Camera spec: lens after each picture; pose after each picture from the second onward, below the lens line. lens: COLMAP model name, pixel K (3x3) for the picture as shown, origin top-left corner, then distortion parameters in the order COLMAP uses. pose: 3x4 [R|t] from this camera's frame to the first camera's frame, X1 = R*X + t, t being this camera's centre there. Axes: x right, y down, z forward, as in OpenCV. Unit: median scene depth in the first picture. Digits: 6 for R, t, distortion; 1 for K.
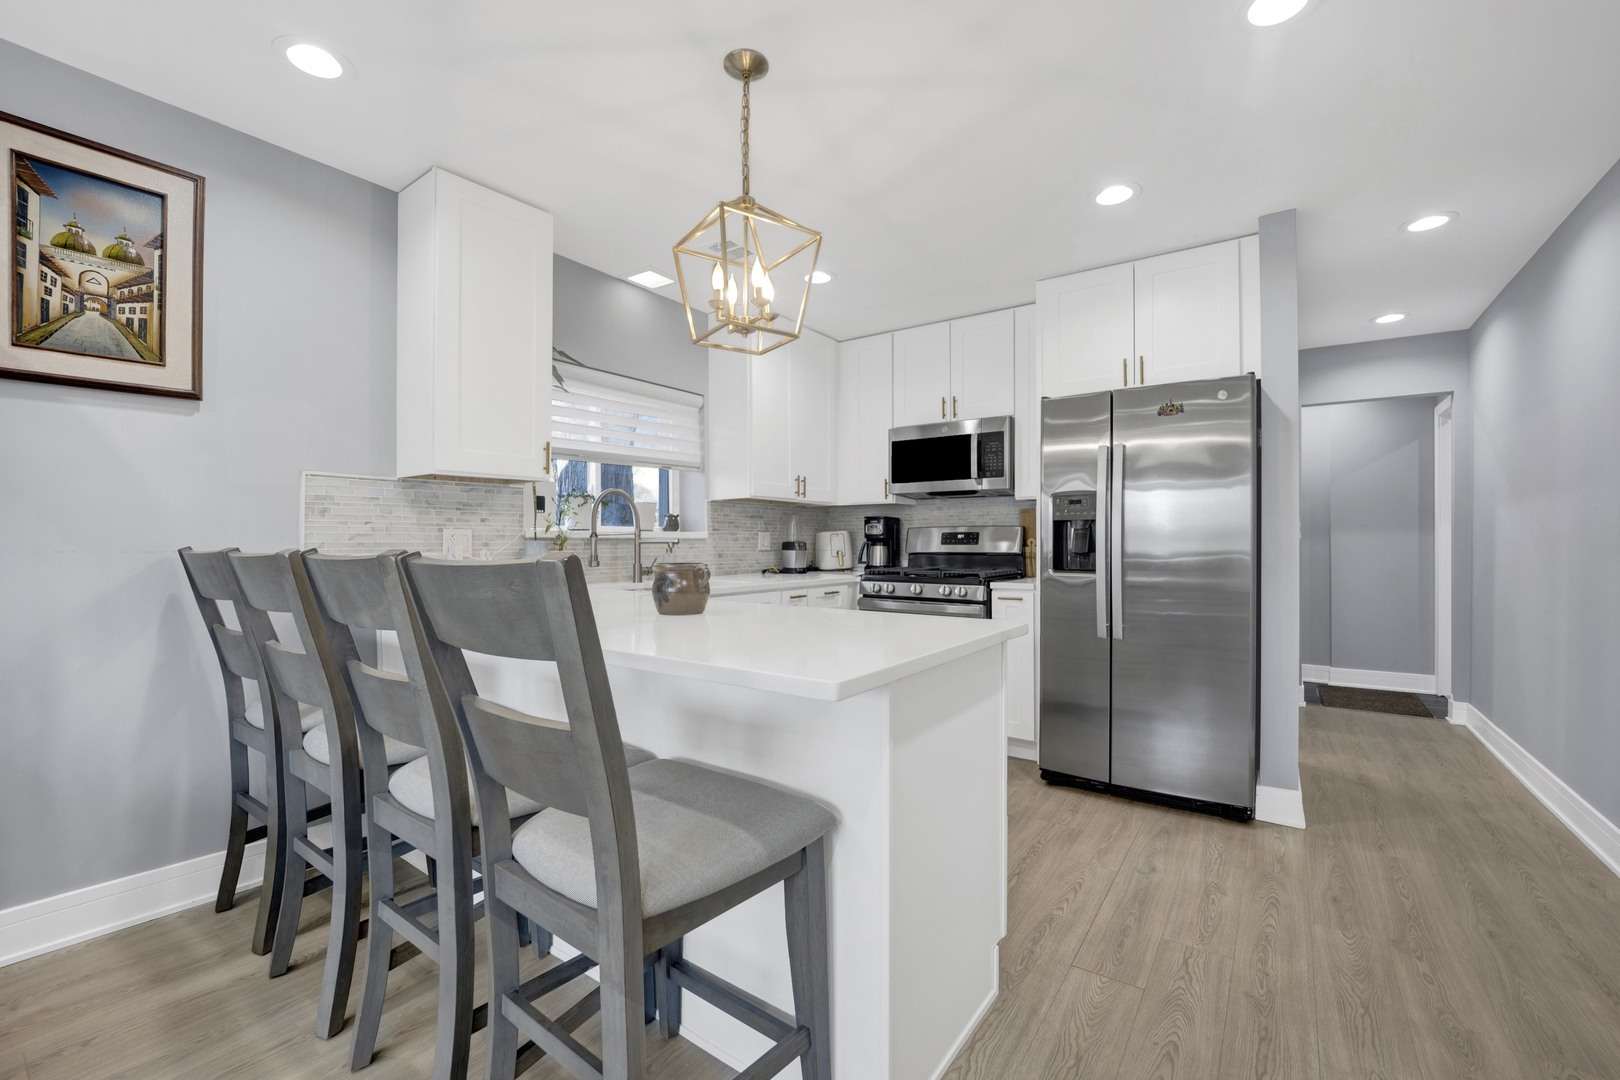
lens RADIAL K [[674.1, 0, 806.1], [0, 674.1, 541.2], [0, 0, 1]] dist [-0.014136, 0.000102]
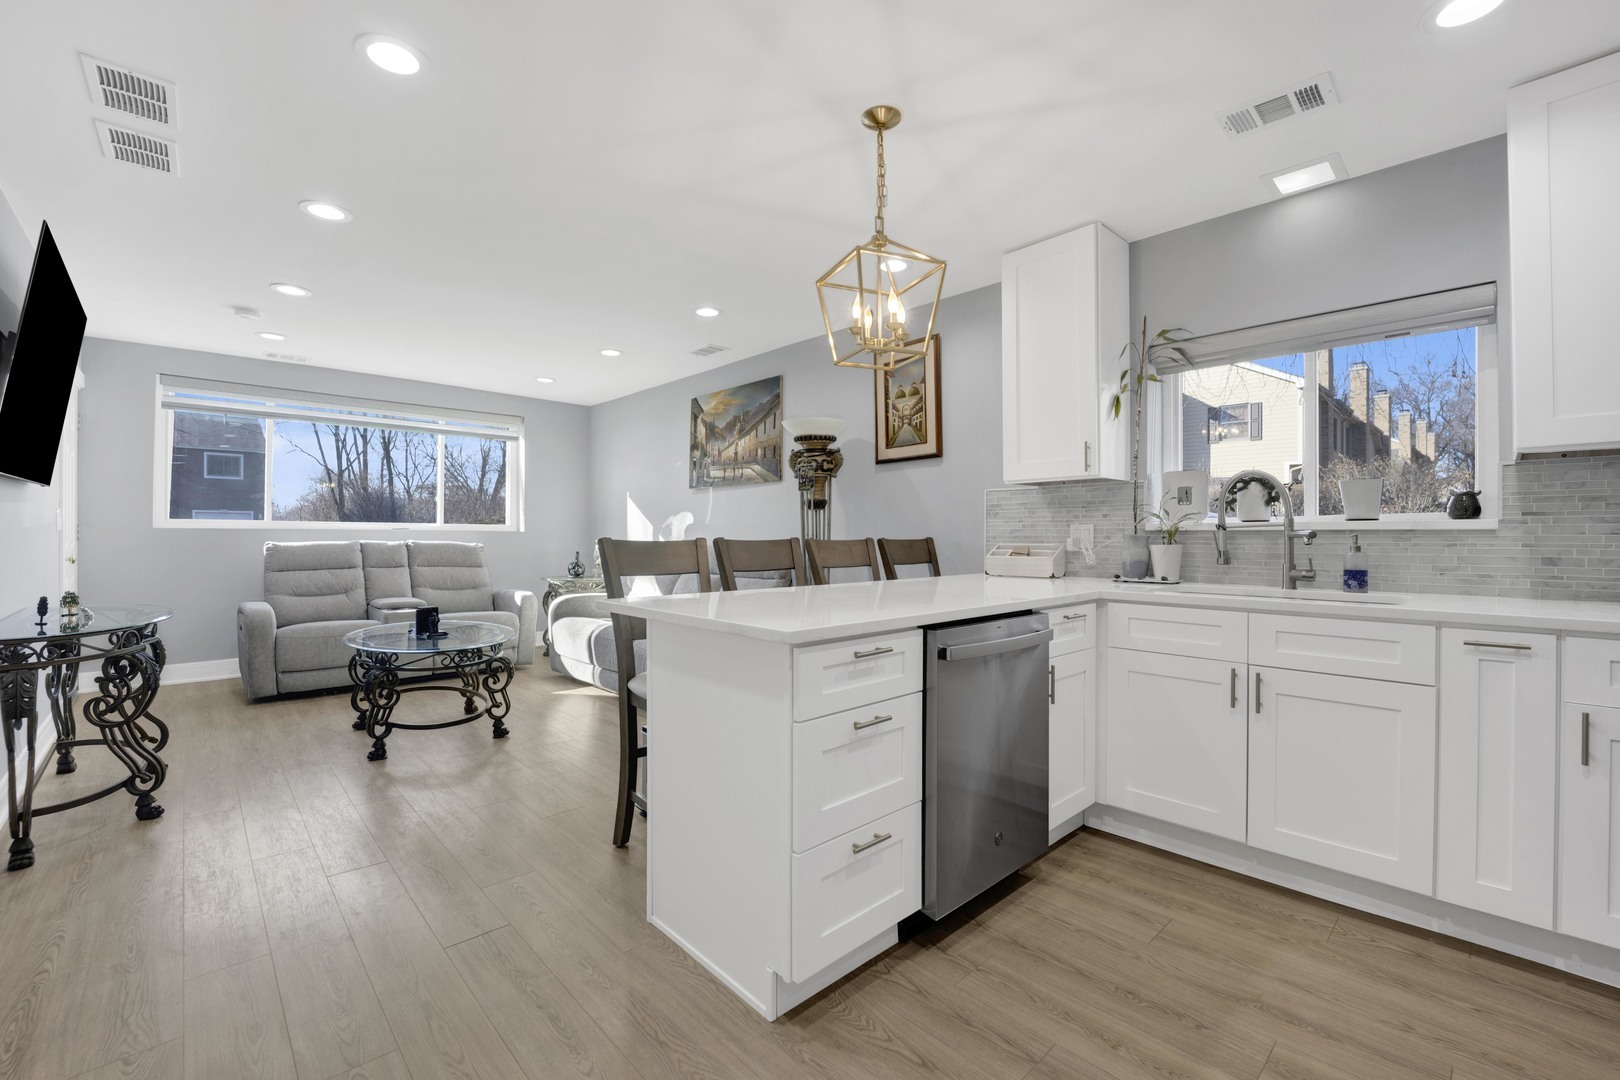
lens RADIAL K [[674.1, 0, 797.9], [0, 674.1, 536.6], [0, 0, 1]] dist [-0.014136, 0.000102]
pose [[-0.204436, -0.002400, -0.978877, 0.669511], [-0.005172, 0.999986, -0.001372, 0.006813], [0.978866, 0.004782, -0.204445, 0.694012]]
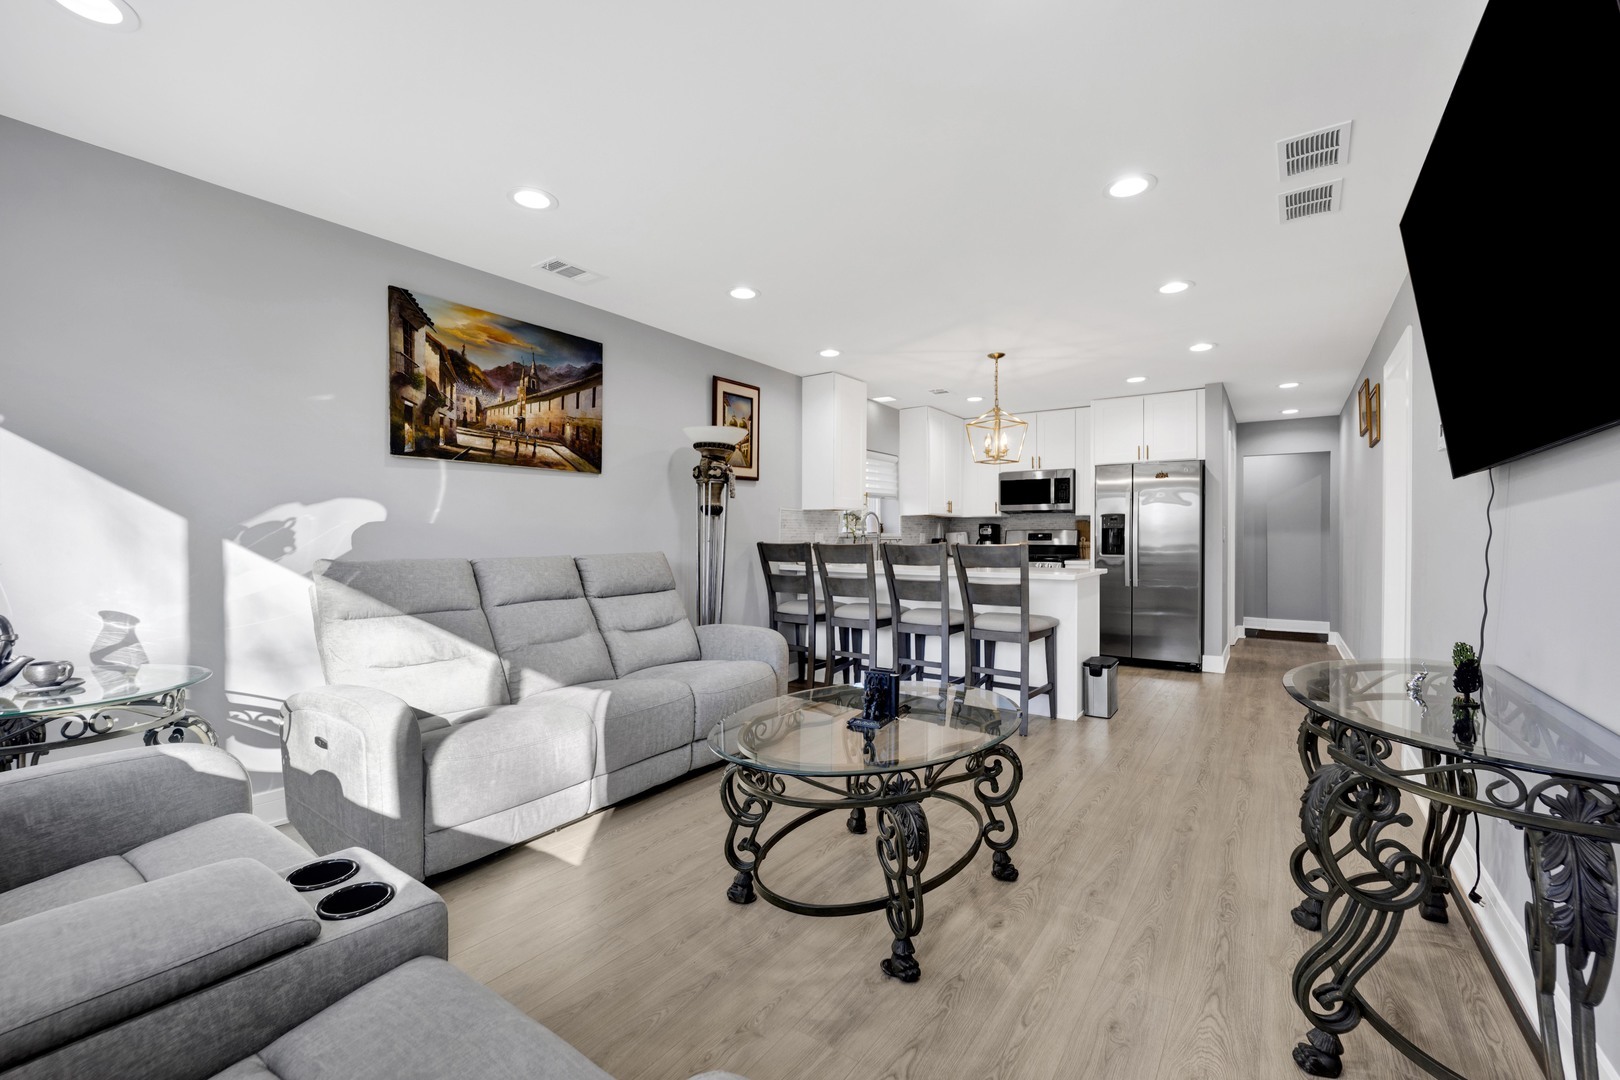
lens RADIAL K [[674.1, 0, 801.4], [0, 674.1, 540.2], [0, 0, 1]] dist [-0.014136, 0.000102]
pose [[0.999984, -0.000189, -0.005678, -0.514809], [0.000219, 0.999986, 0.005265, -0.007060], [0.005677, -0.005266, 0.999970, -0.998181]]
